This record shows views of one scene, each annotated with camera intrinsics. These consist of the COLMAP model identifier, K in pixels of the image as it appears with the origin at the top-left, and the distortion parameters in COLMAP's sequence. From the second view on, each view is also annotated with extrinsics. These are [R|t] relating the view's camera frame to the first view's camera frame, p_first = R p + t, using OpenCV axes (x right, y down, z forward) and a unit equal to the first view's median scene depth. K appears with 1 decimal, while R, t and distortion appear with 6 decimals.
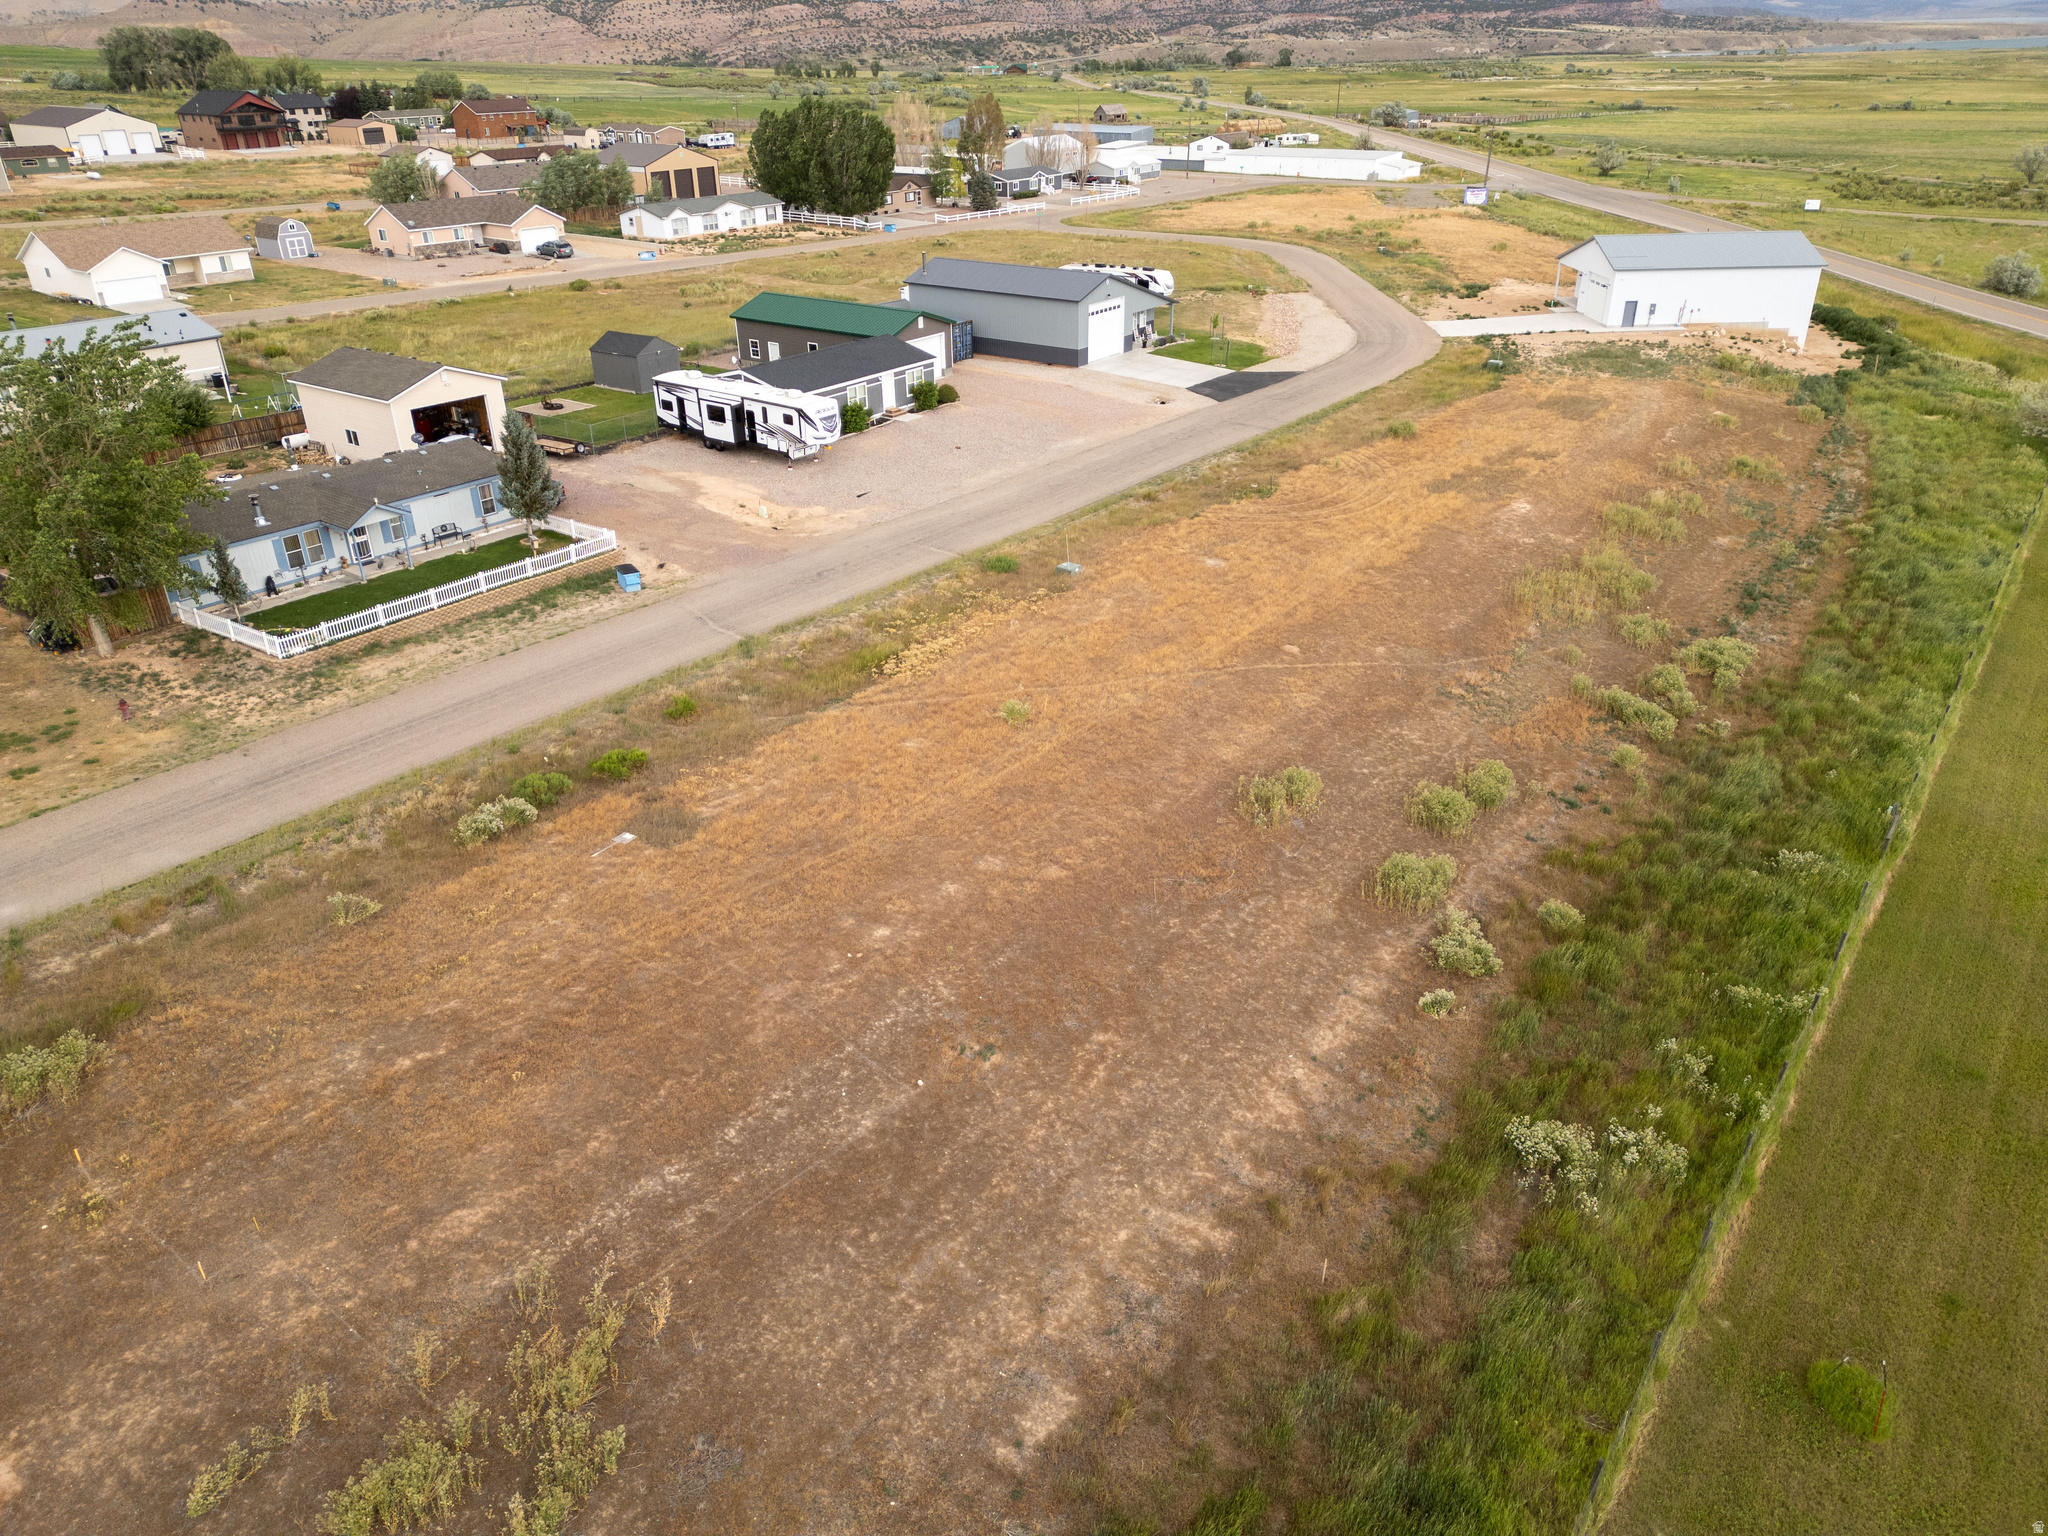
lens RADIAL K [[1422.4, 0, 1026.2], [0, 1422.4, 774.8], [0, 0, 1]] dist [0.078753, -0.075413]
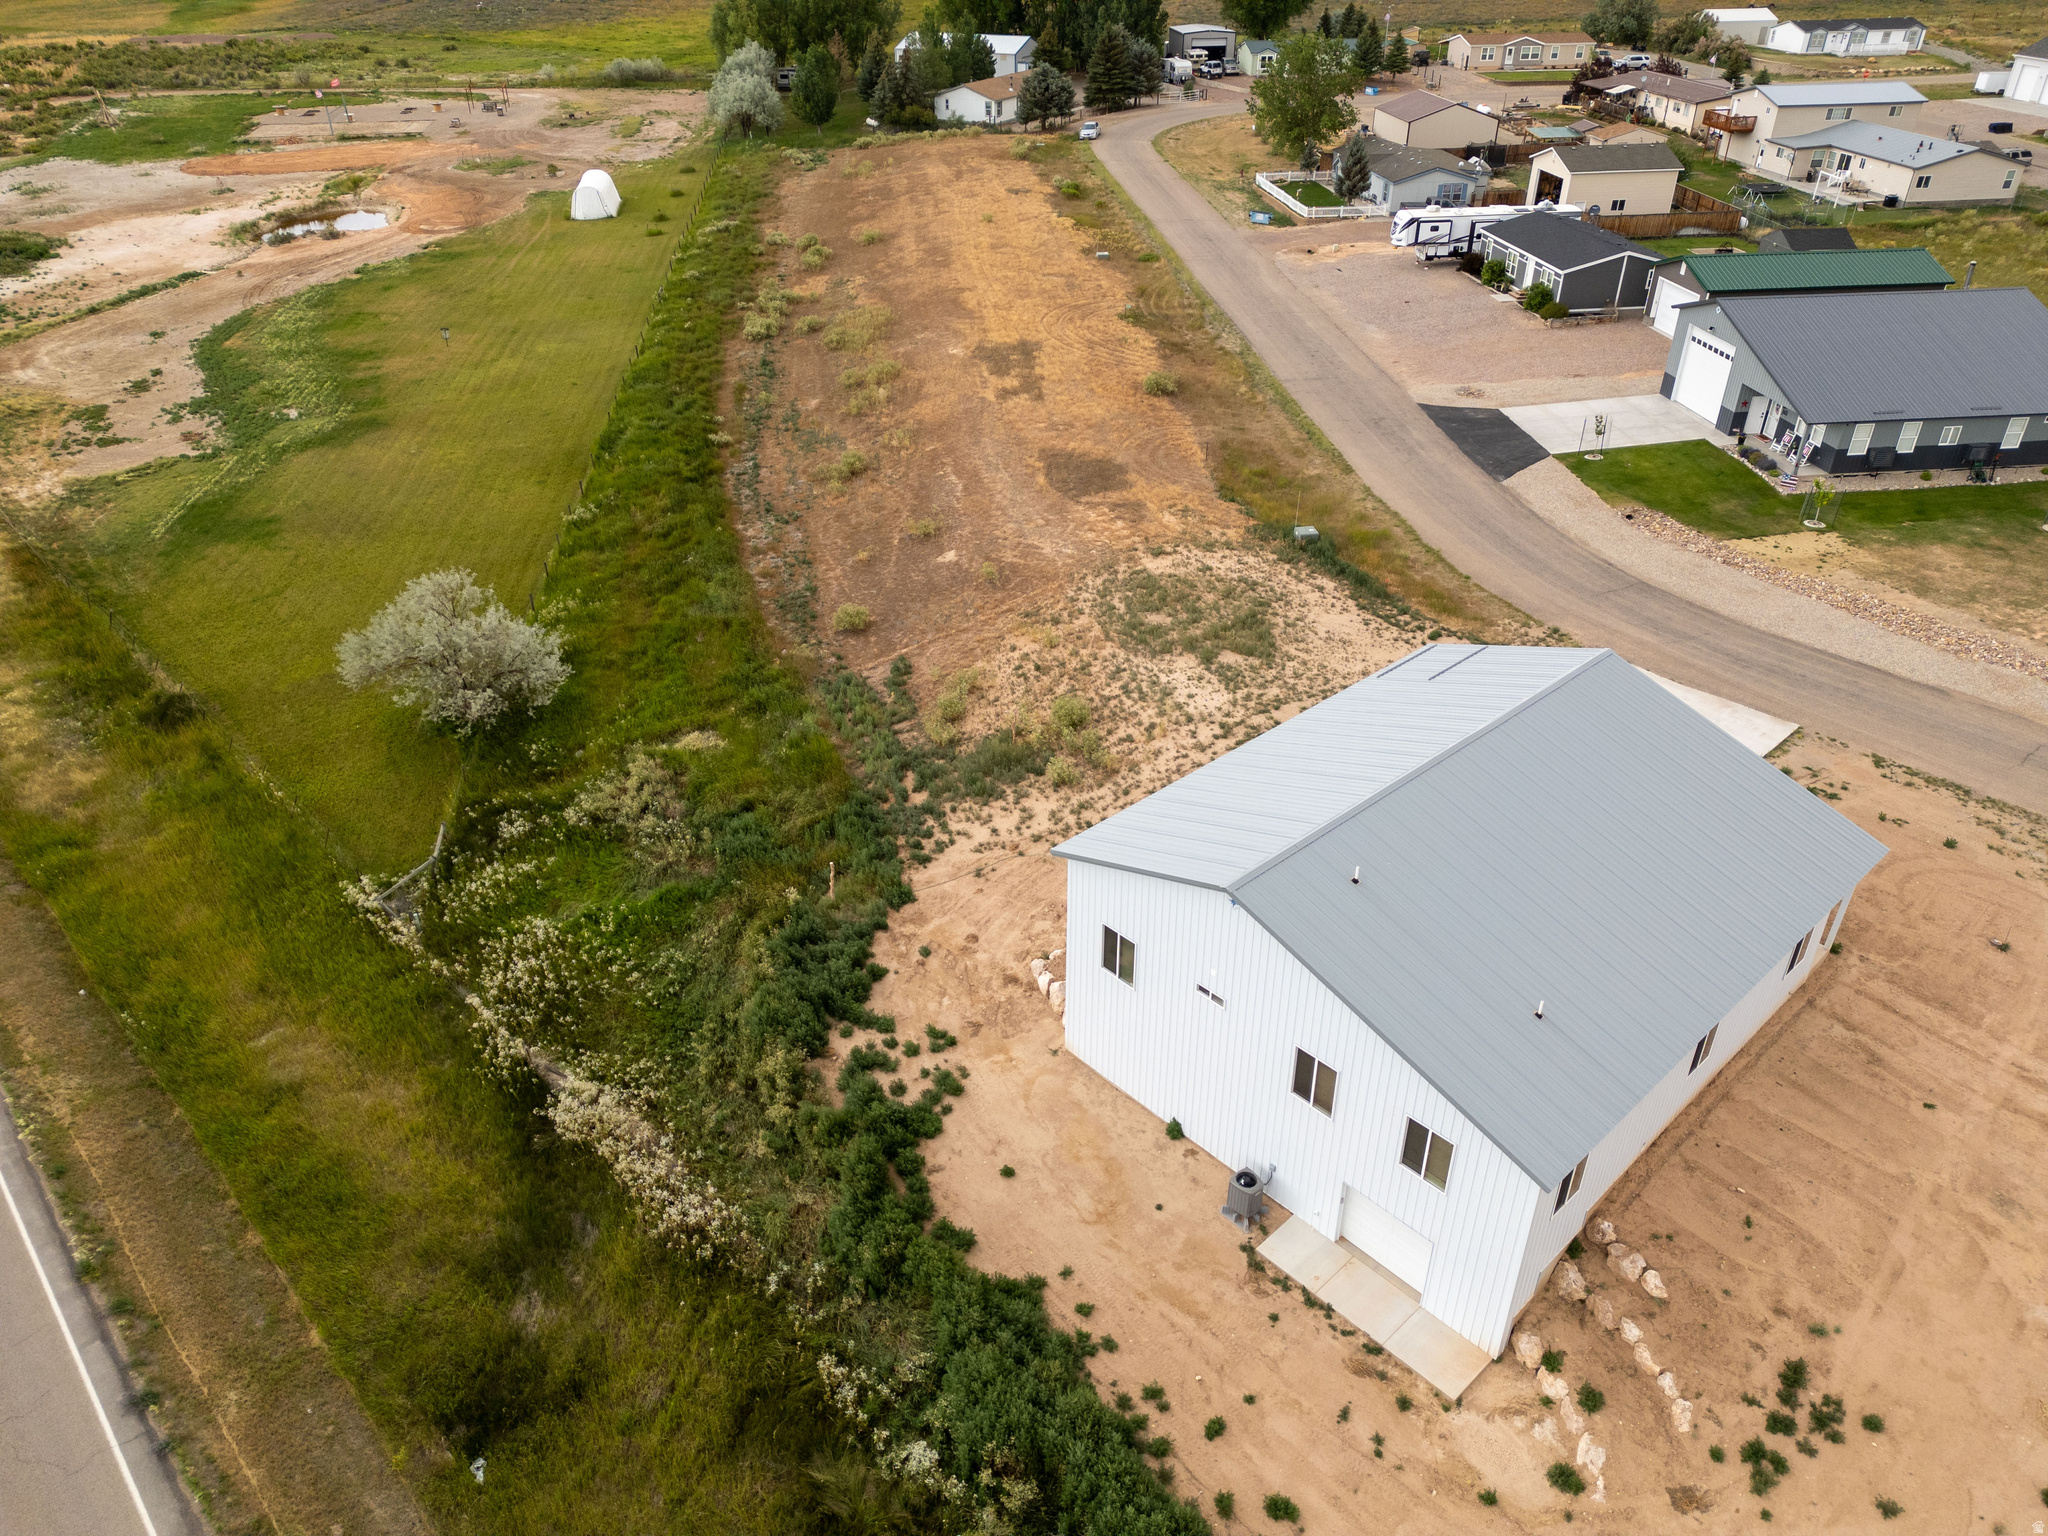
lens RADIAL K [[1428.3, 0, 1027.6], [0, 1428.3, 765.8], [0, 0, 1]] dist [0.077736, -0.073273]
pose [[-0.731650, 0.368525, -0.573479, 1.105354], [-0.303622, 0.577044, 0.758179, -0.907268], [0.610330, 0.728842, -0.310302, 1.639938]]
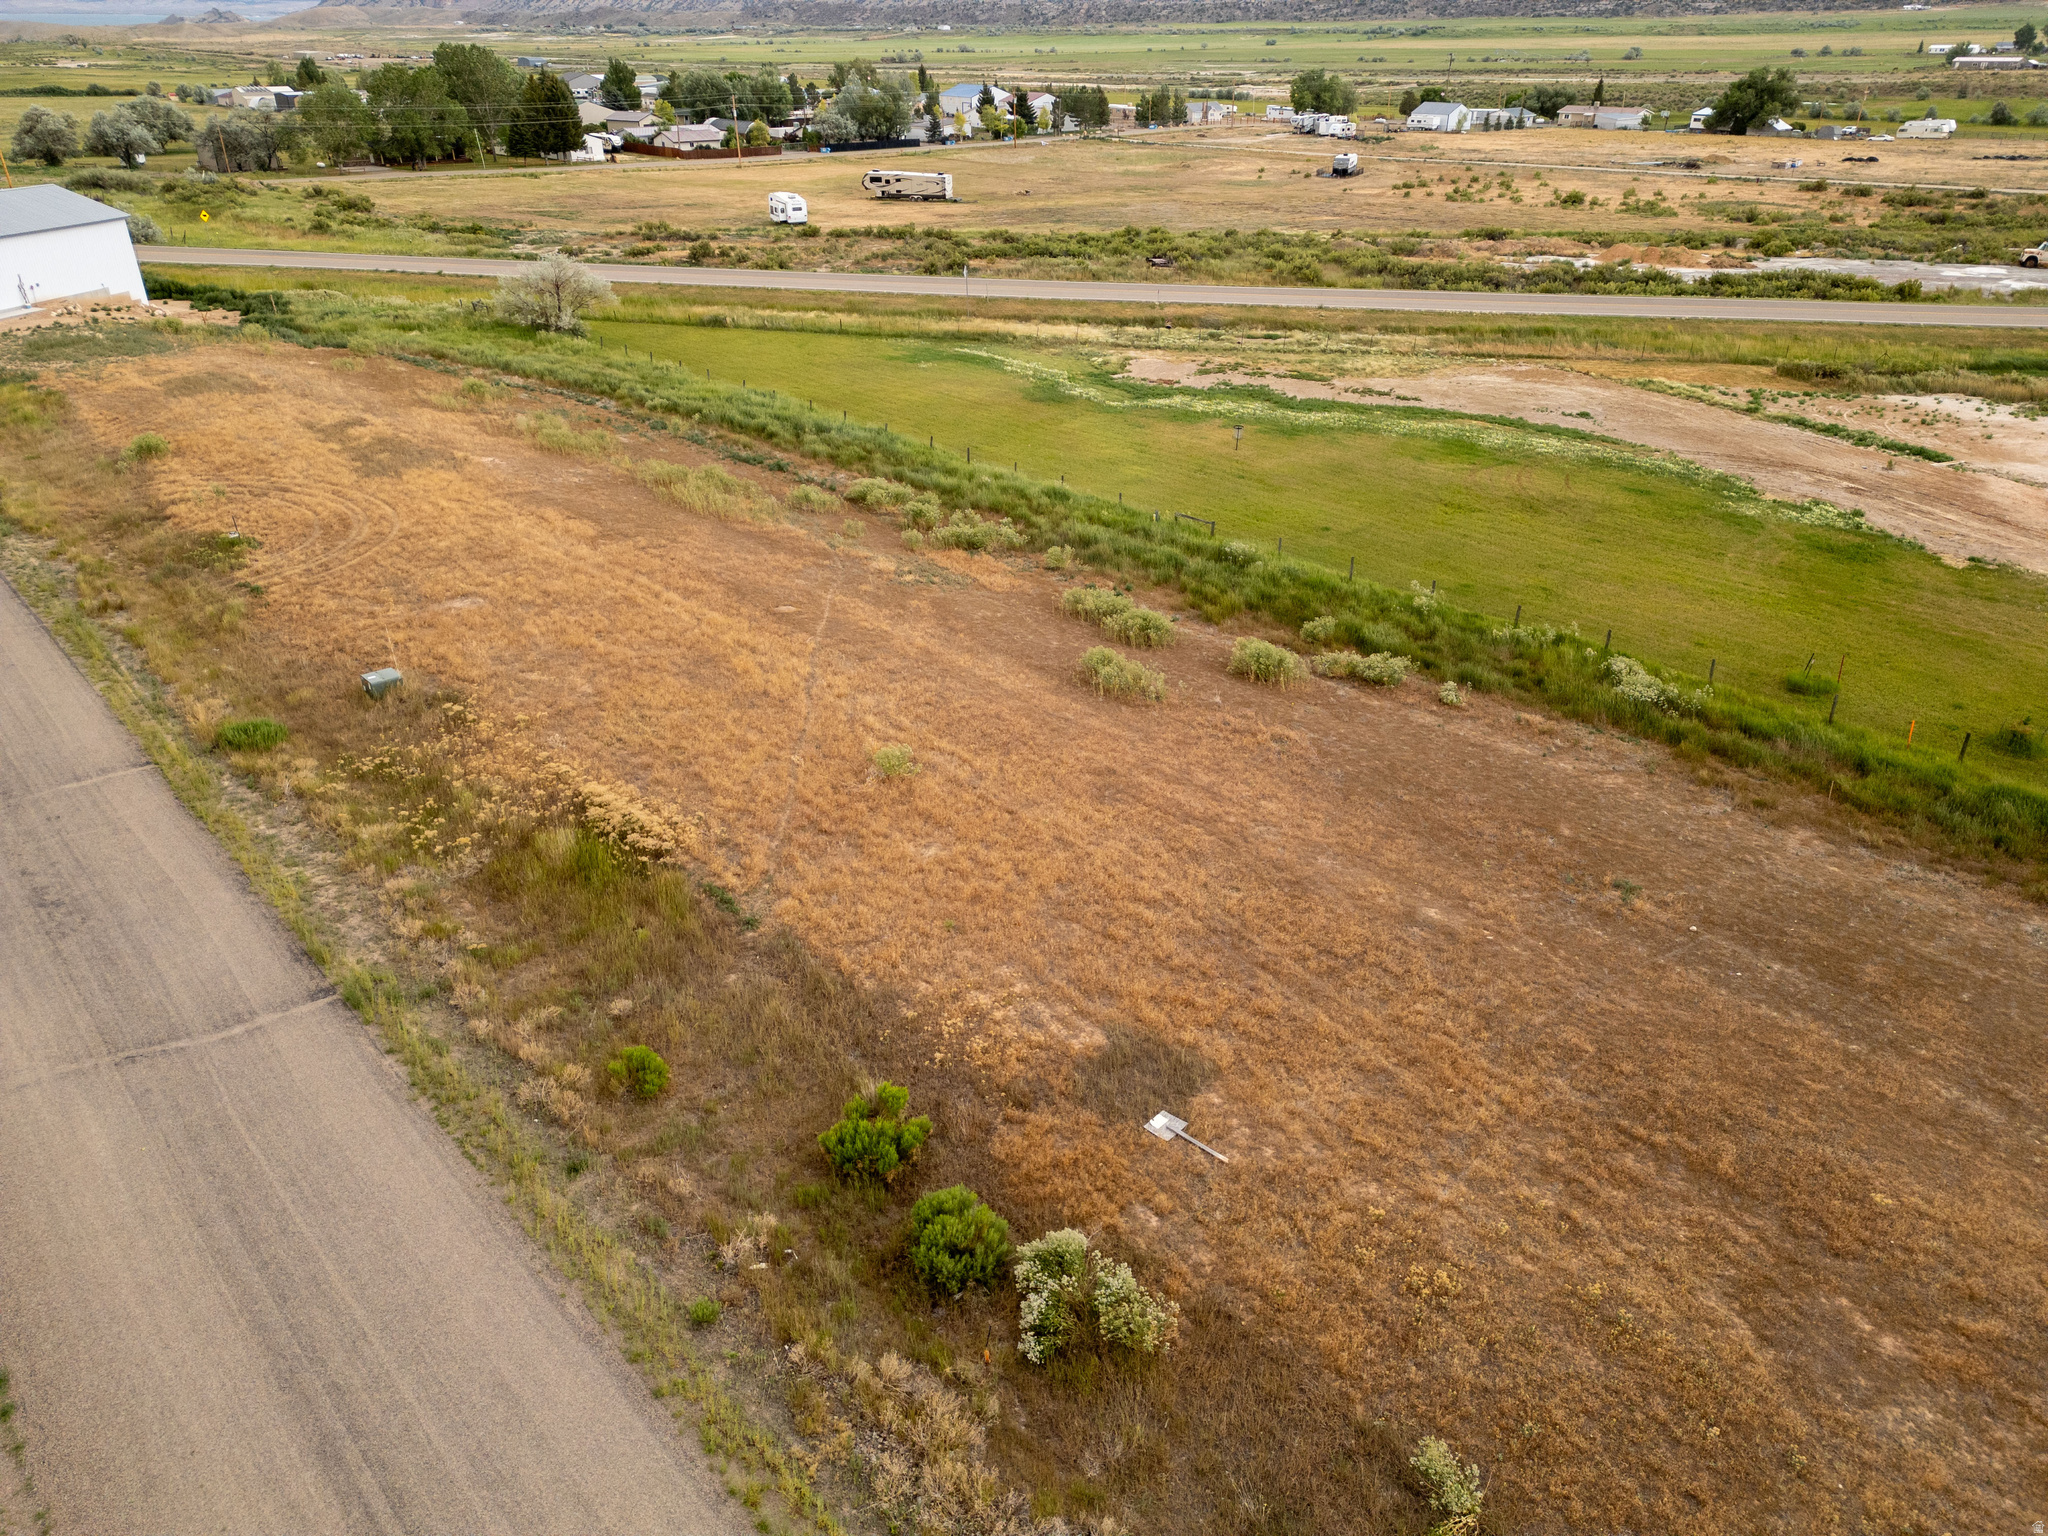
lens RADIAL K [[1422.4, 0, 1026.2], [0, 1422.4, 774.8], [0, 0, 1]] dist [0.078753, -0.075413]
pose [[0.198995, -0.448442, 0.871379, -0.419052], [0.449498, 0.831881, 0.325464, -0.163021], [-0.870835, 0.326917, 0.367114, 0.456942]]
